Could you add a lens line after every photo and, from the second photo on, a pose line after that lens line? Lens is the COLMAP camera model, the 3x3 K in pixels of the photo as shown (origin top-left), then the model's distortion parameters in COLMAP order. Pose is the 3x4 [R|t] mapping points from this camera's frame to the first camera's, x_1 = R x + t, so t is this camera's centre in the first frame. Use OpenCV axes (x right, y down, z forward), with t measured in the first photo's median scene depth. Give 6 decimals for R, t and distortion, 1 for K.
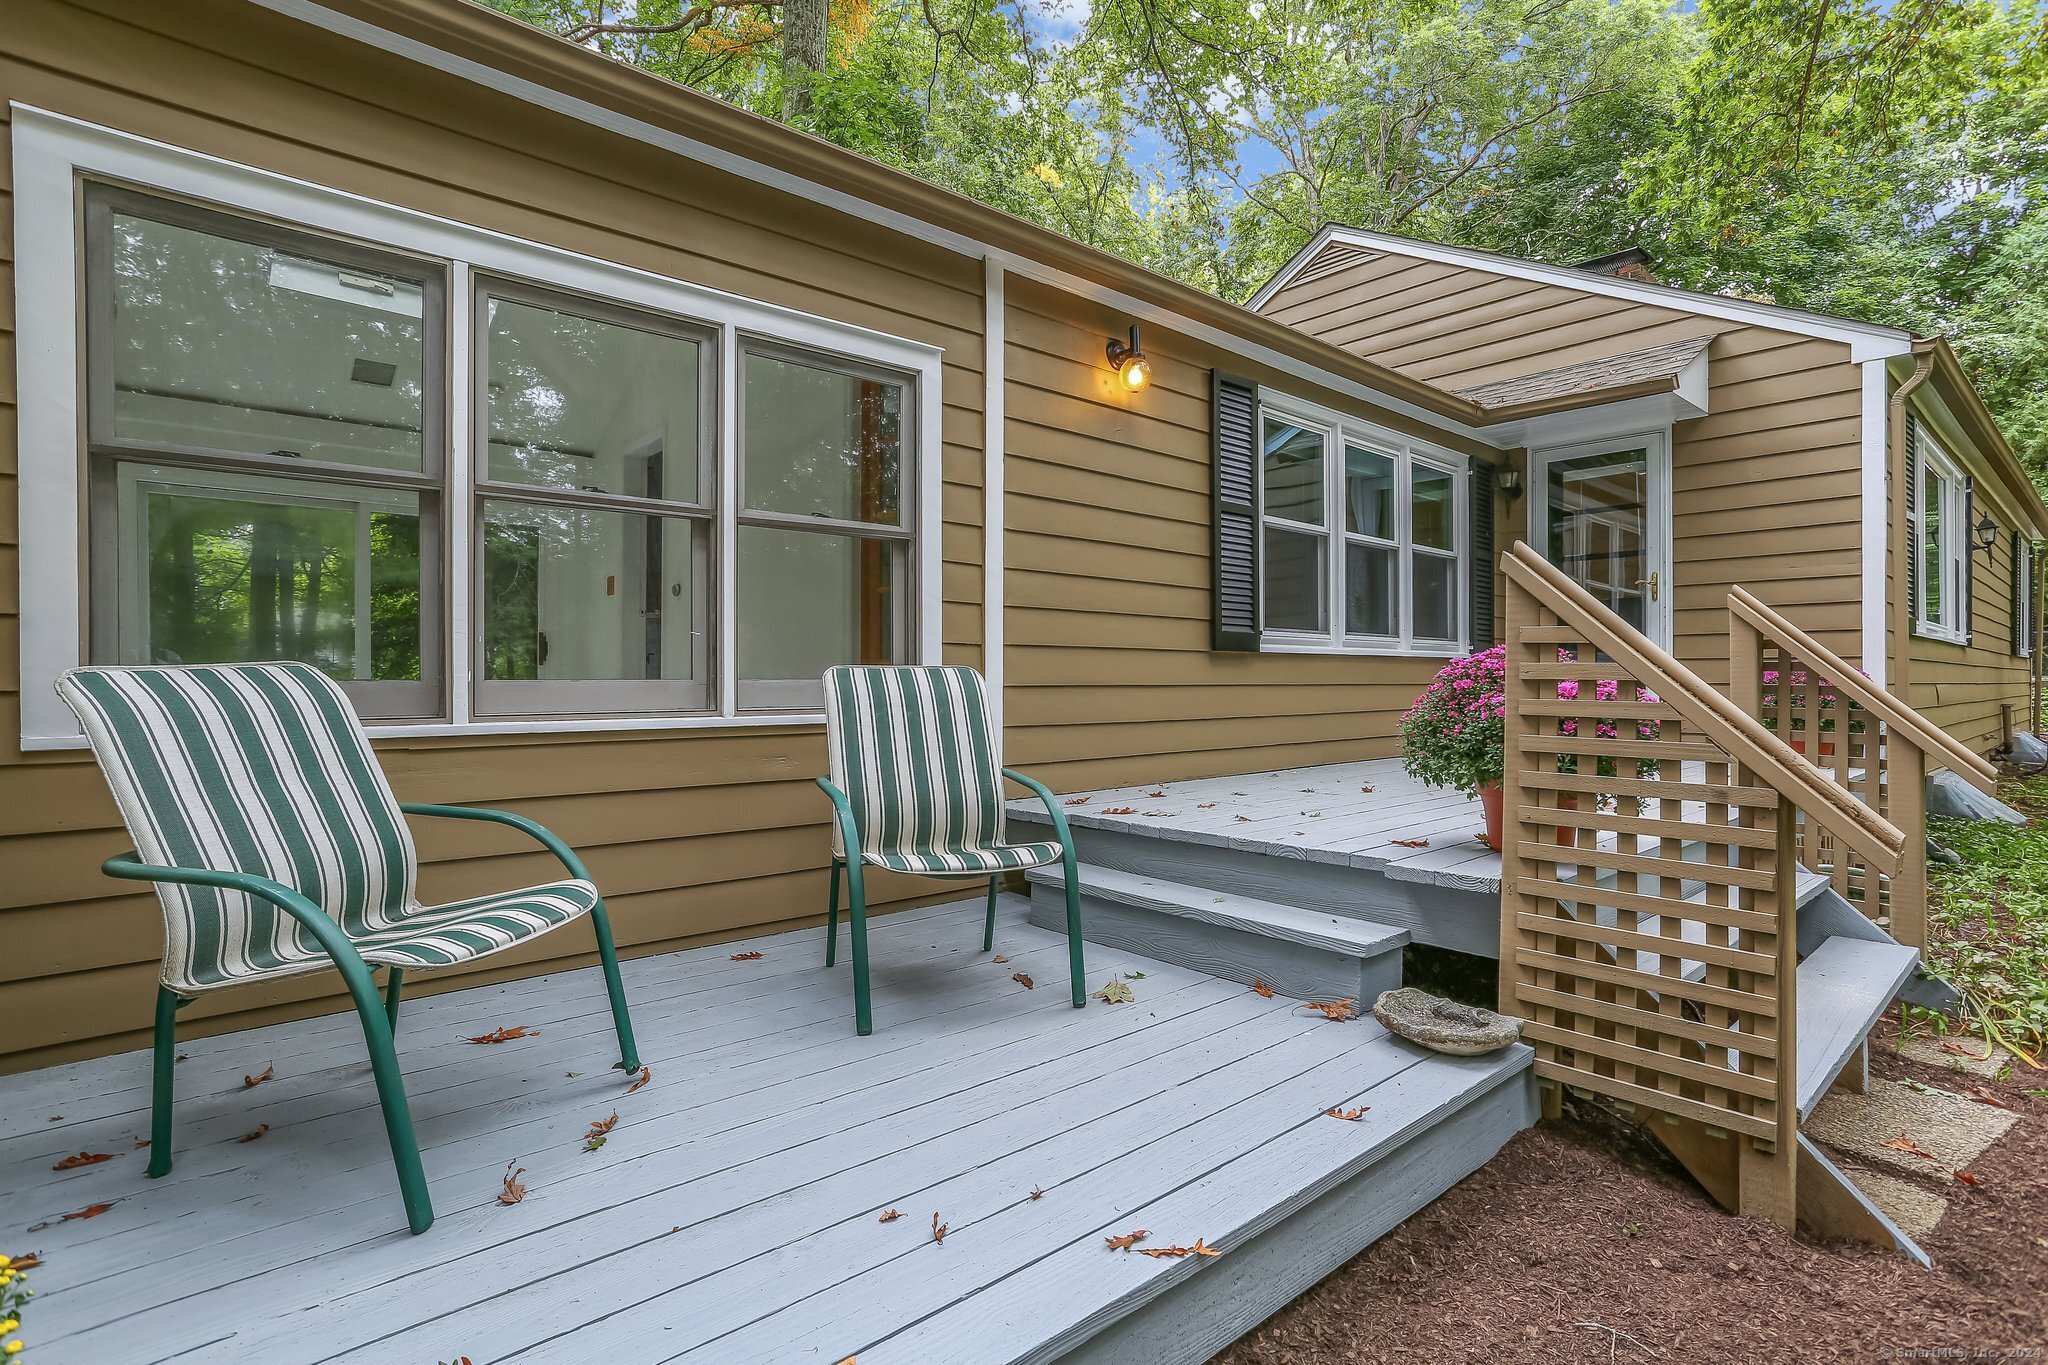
lens RADIAL K [[986.7, 0, 1024.0], [0, 986.7, 682.5], [0, 0, 1]] dist [-0.042875, 0.022861]
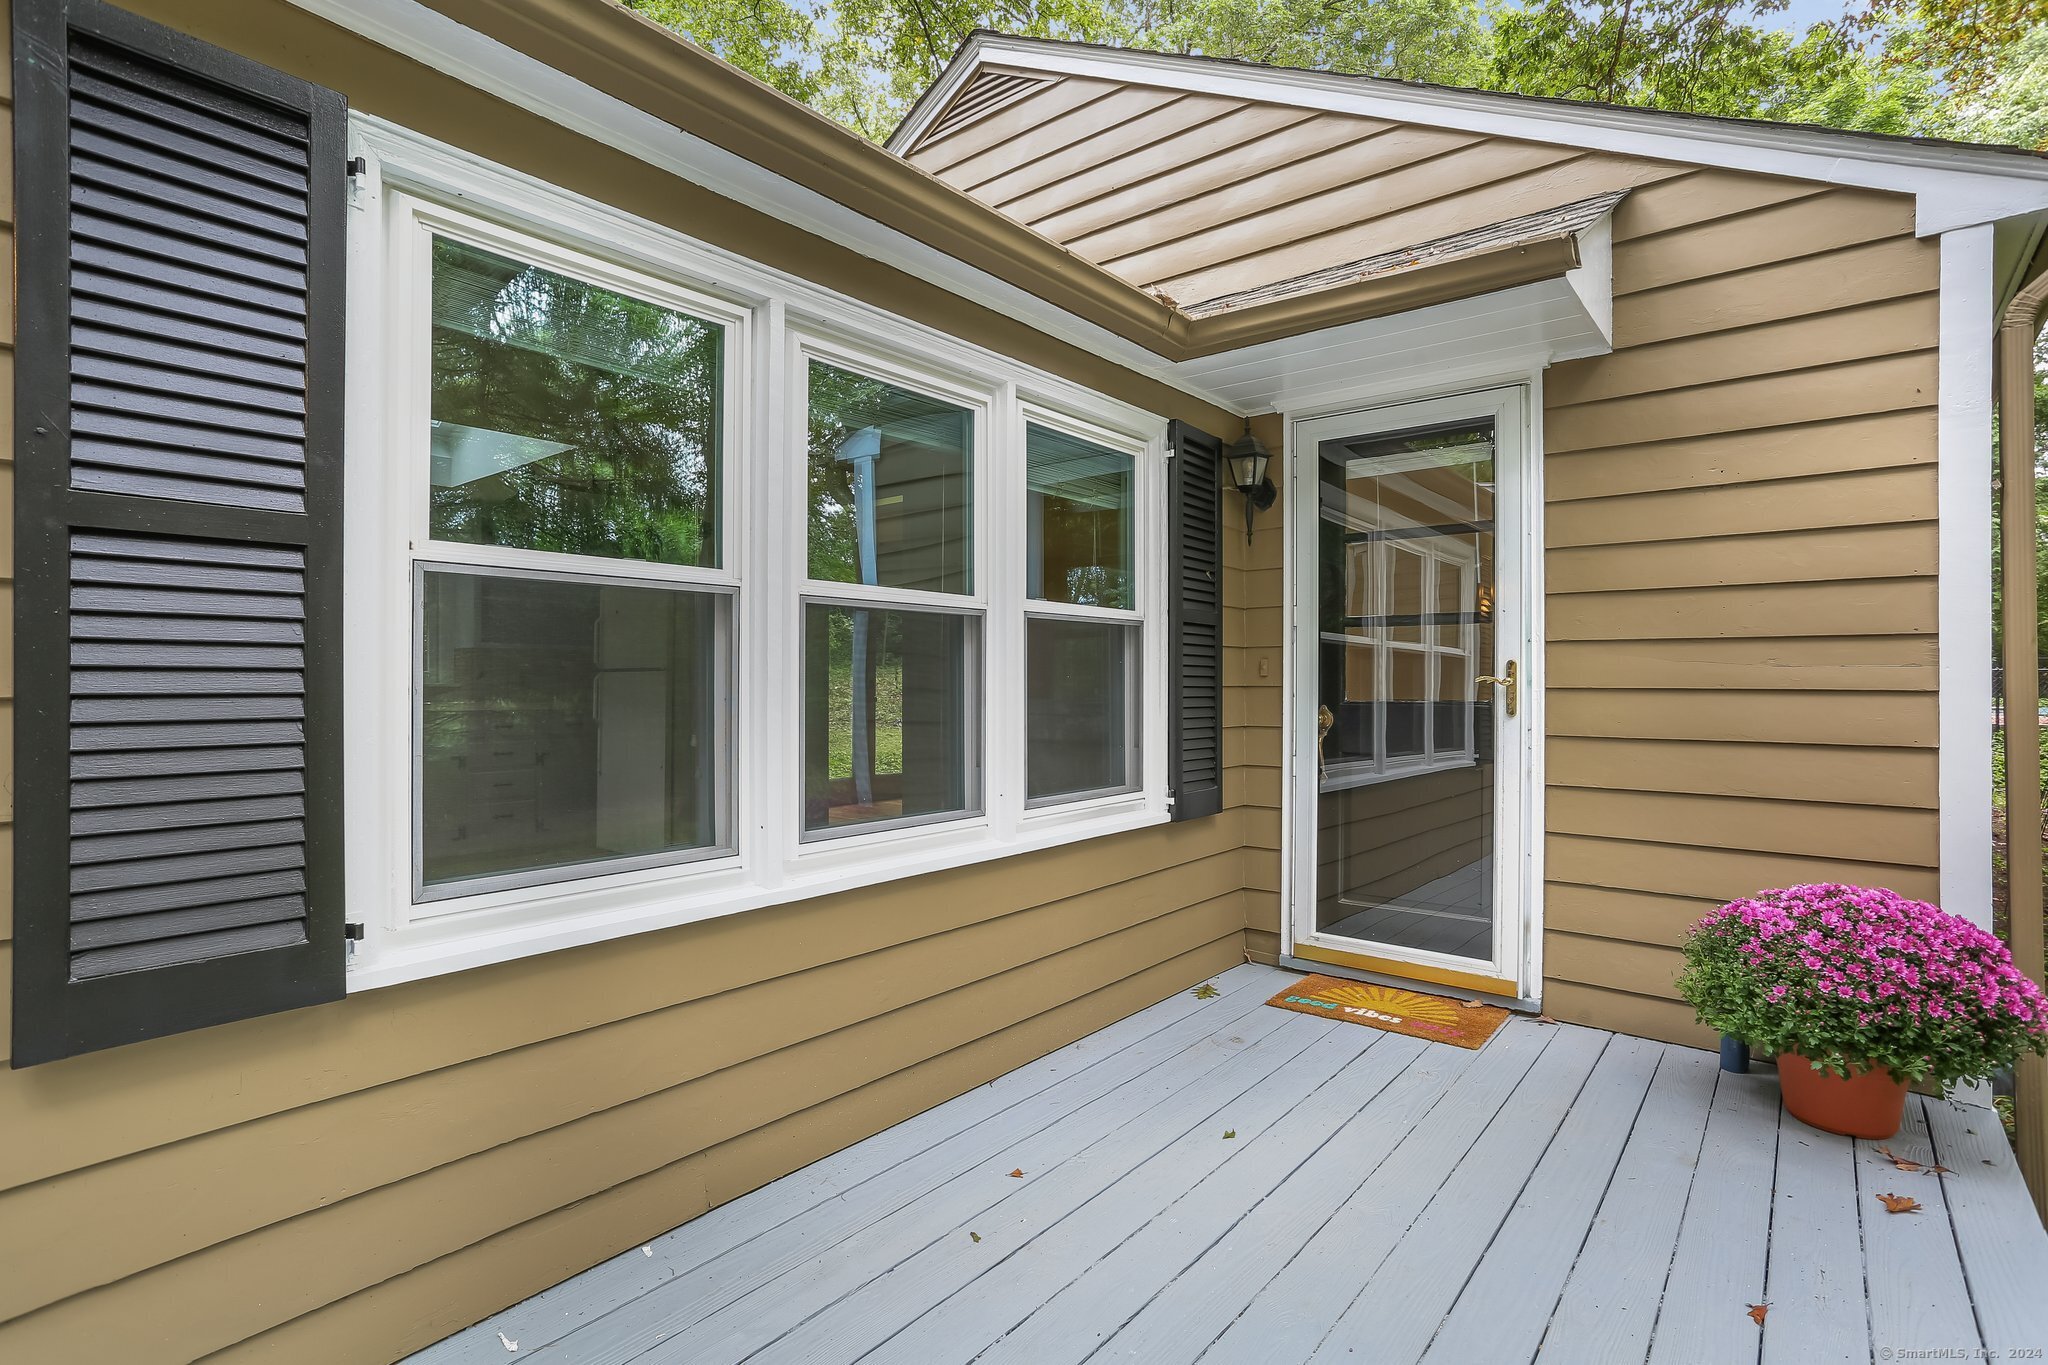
lens RADIAL K [[990.1, 0, 1018.6], [0, 990.1, 674.4], [0, 0, 1]] dist [-0.063194, 0.041656]
pose [[0.987008, 0.003336, 0.160634, 0.319799], [-0.002059, 0.999965, -0.008114, -0.103355], [-0.160655, 0.007678, 0.986981, 0.549193]]
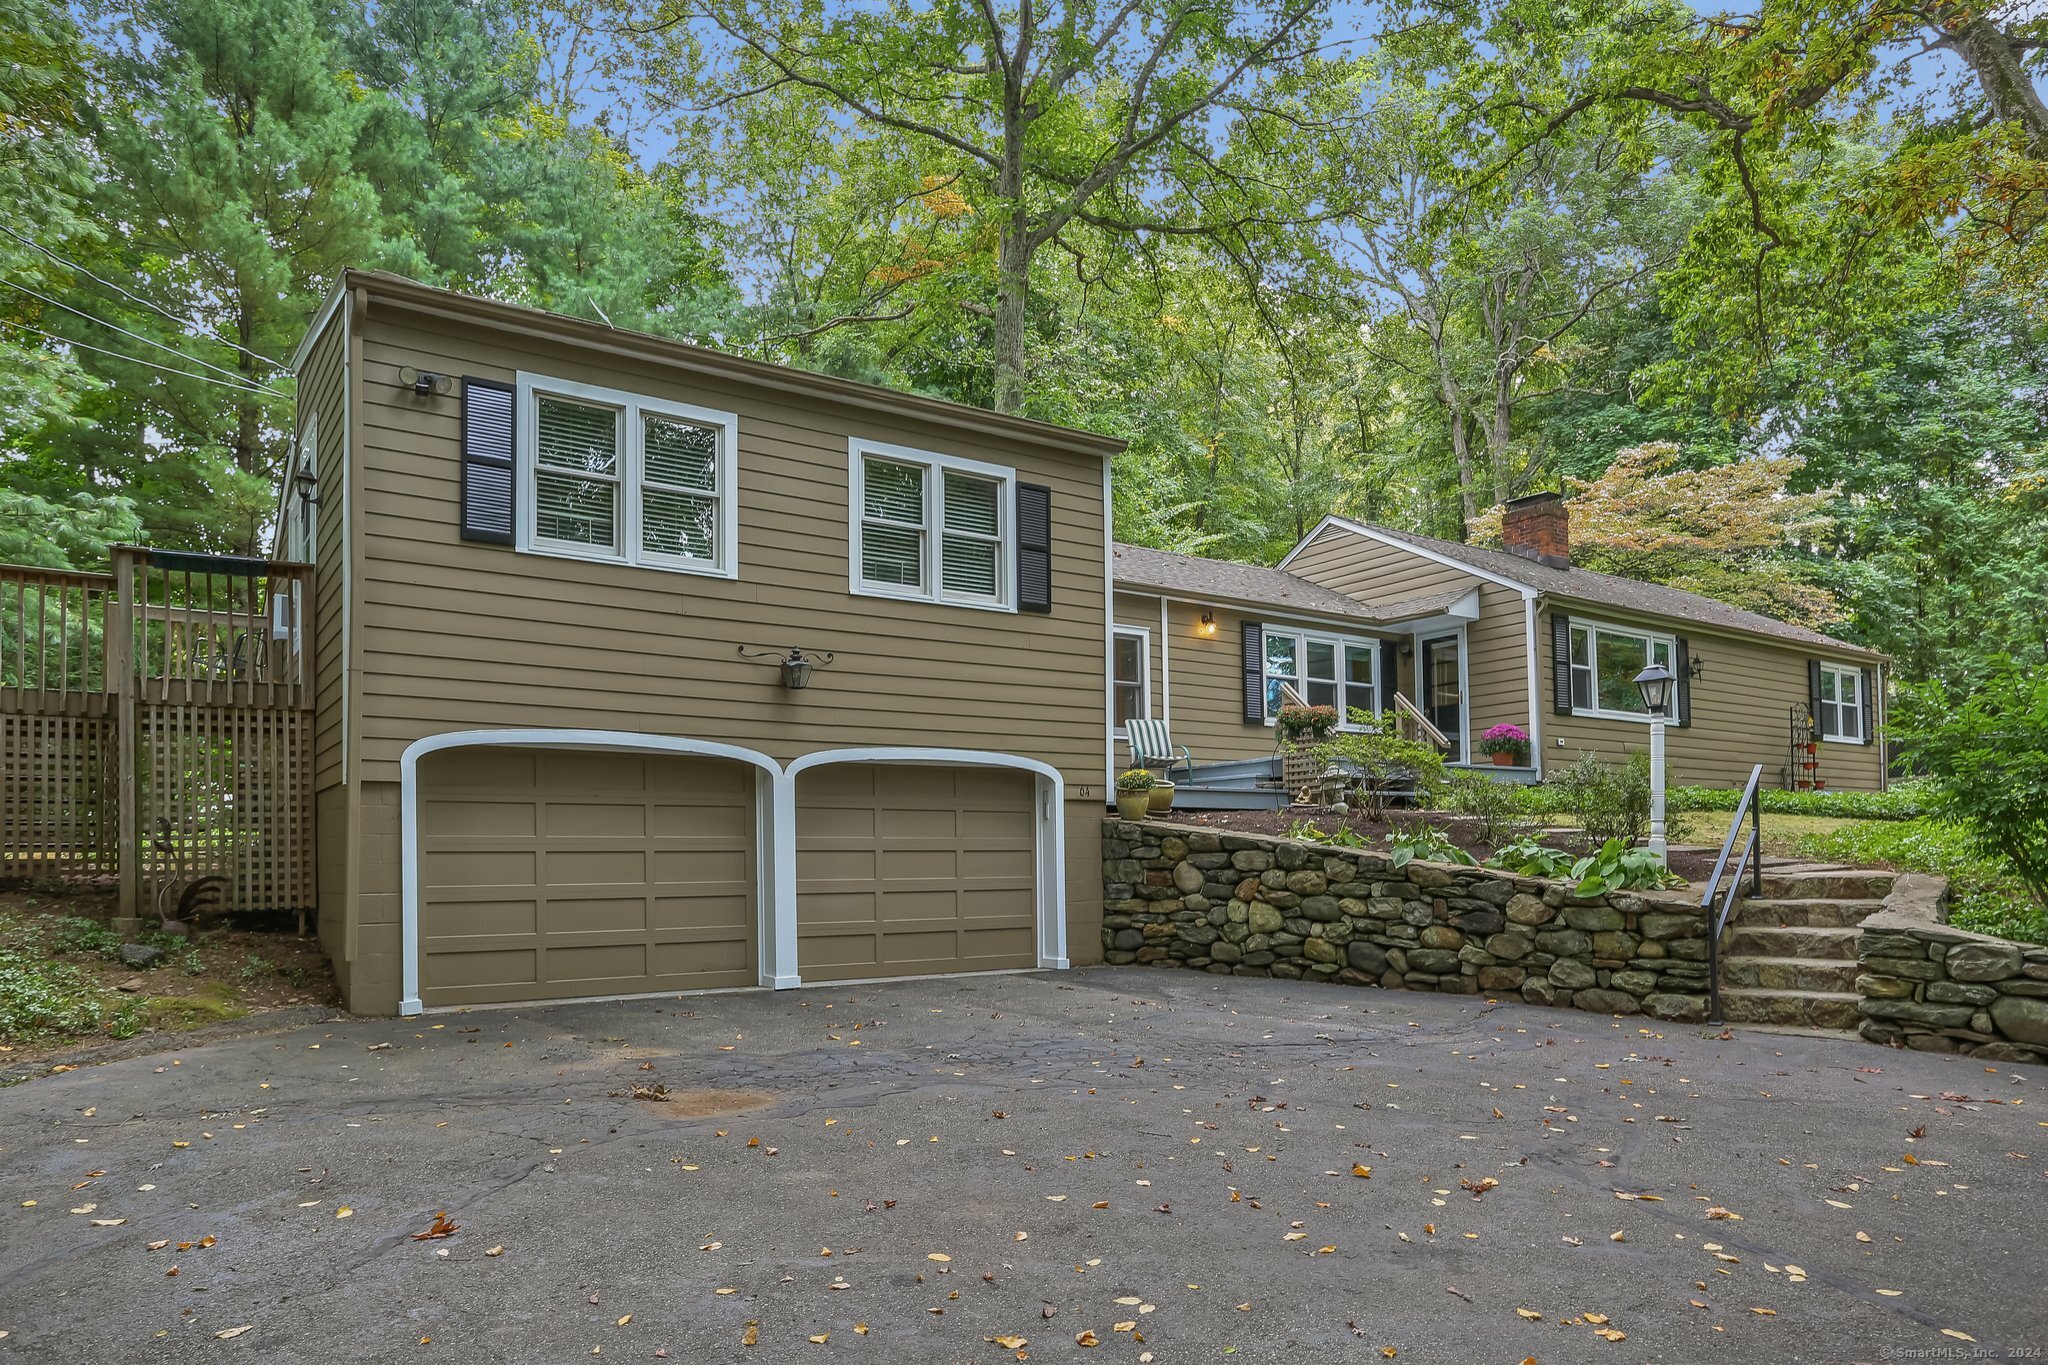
lens RADIAL K [[1289.2, 0, 1016.8], [0, 1289.2, 861.3], [0, 0, 1]] dist [-0.021733, -0.000366]
pose [[0.994487, -0.015426, -0.103723, -0.053615], [0.014600, 0.999855, -0.008725, 0.286561], [0.103843, 0.007162, 0.994568, -2.018681]]
